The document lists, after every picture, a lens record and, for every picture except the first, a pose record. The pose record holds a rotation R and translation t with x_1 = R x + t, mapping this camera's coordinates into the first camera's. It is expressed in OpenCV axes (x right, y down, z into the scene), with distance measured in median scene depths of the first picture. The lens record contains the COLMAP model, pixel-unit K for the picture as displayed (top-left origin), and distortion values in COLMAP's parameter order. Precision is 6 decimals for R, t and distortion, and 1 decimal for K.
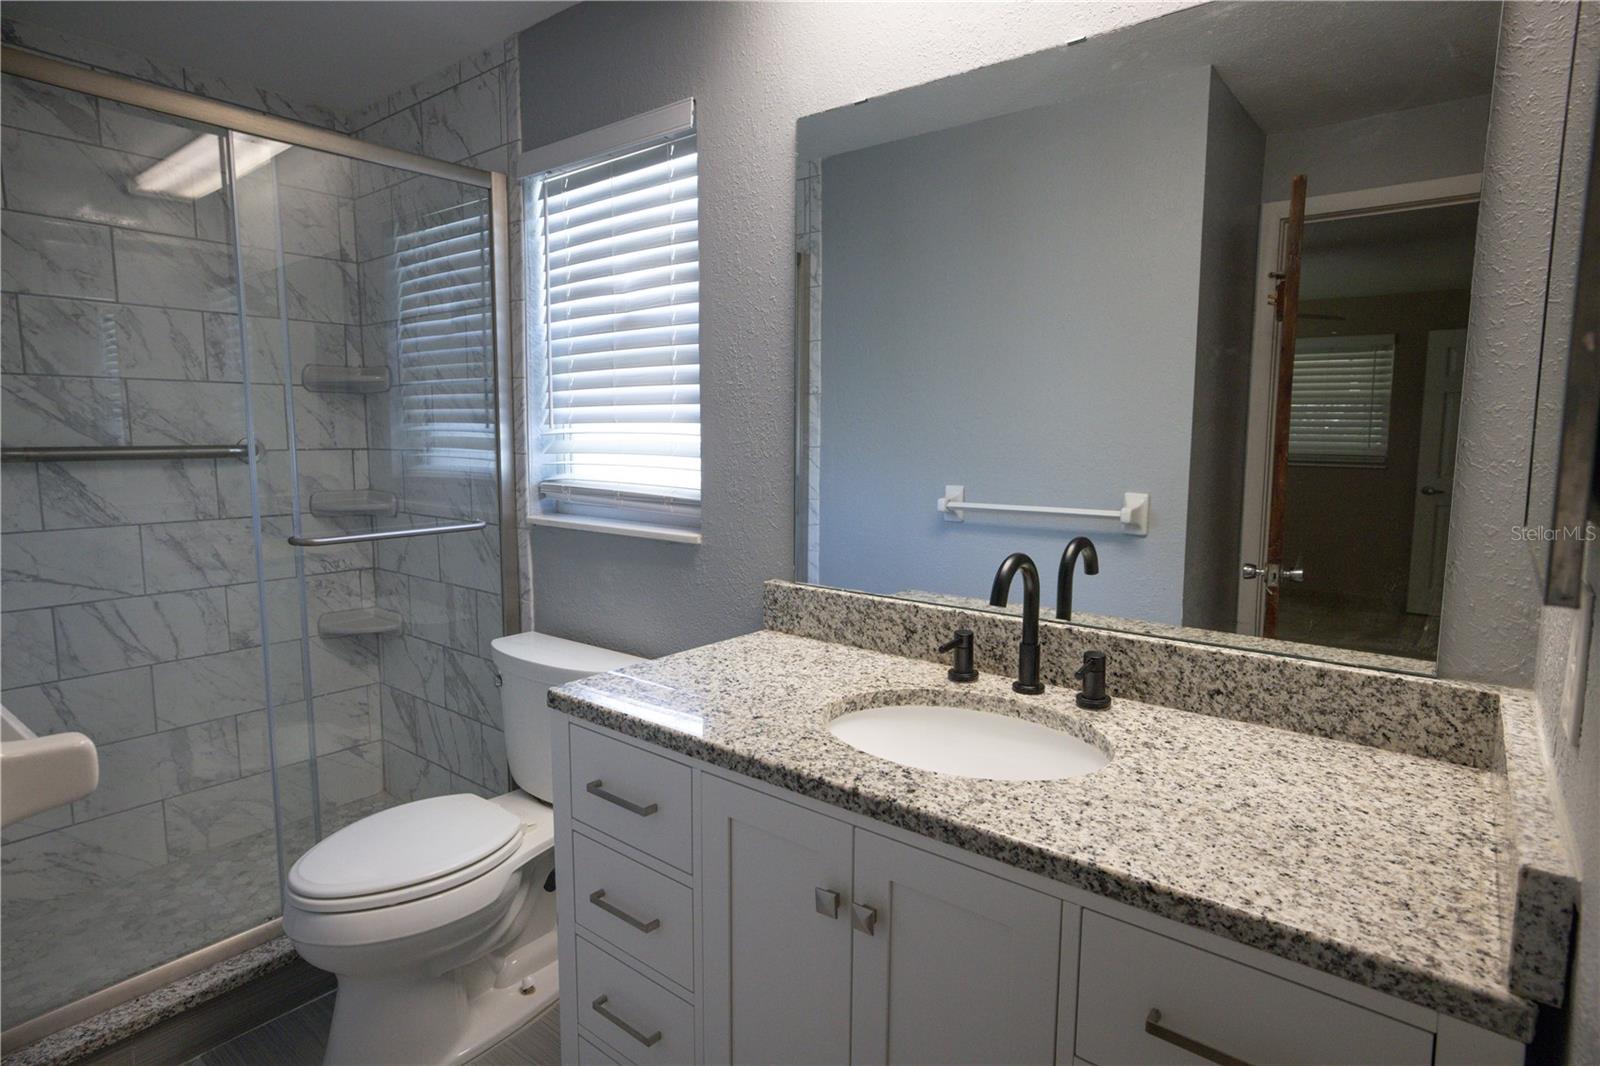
lens RADIAL K [[864.5, 0, 800.0], [0, 864.5, 533.0], [0, 0, 1]] dist [-0.032407, 0.029006]
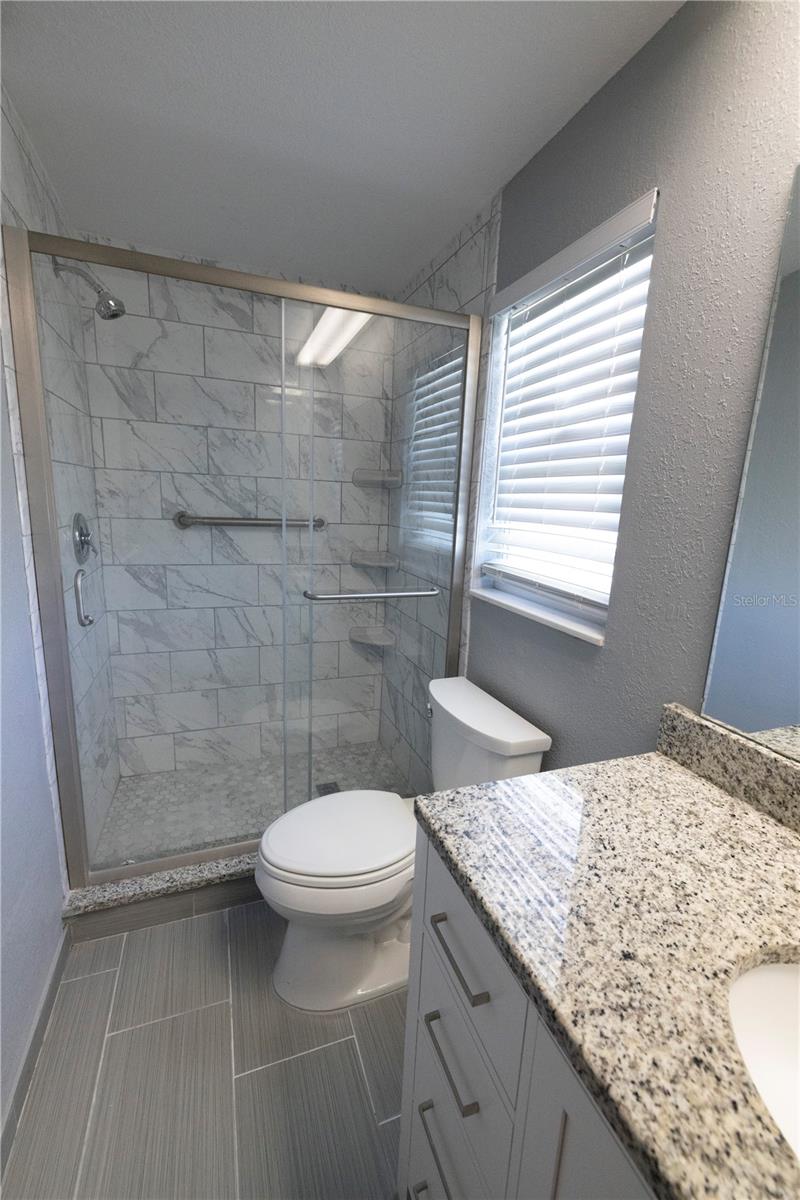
lens RADIAL K [[509.0, 0, 405.2], [0, 509.0, 601.2], [0, 0, 1]] dist [0.008496, -0.000341]
pose [[0.863414, 0.133811, -0.486427, -0.023007], [-0.100812, 0.990499, 0.093534, -0.066383], [0.494321, -0.031721, 0.868701, 0.288327]]
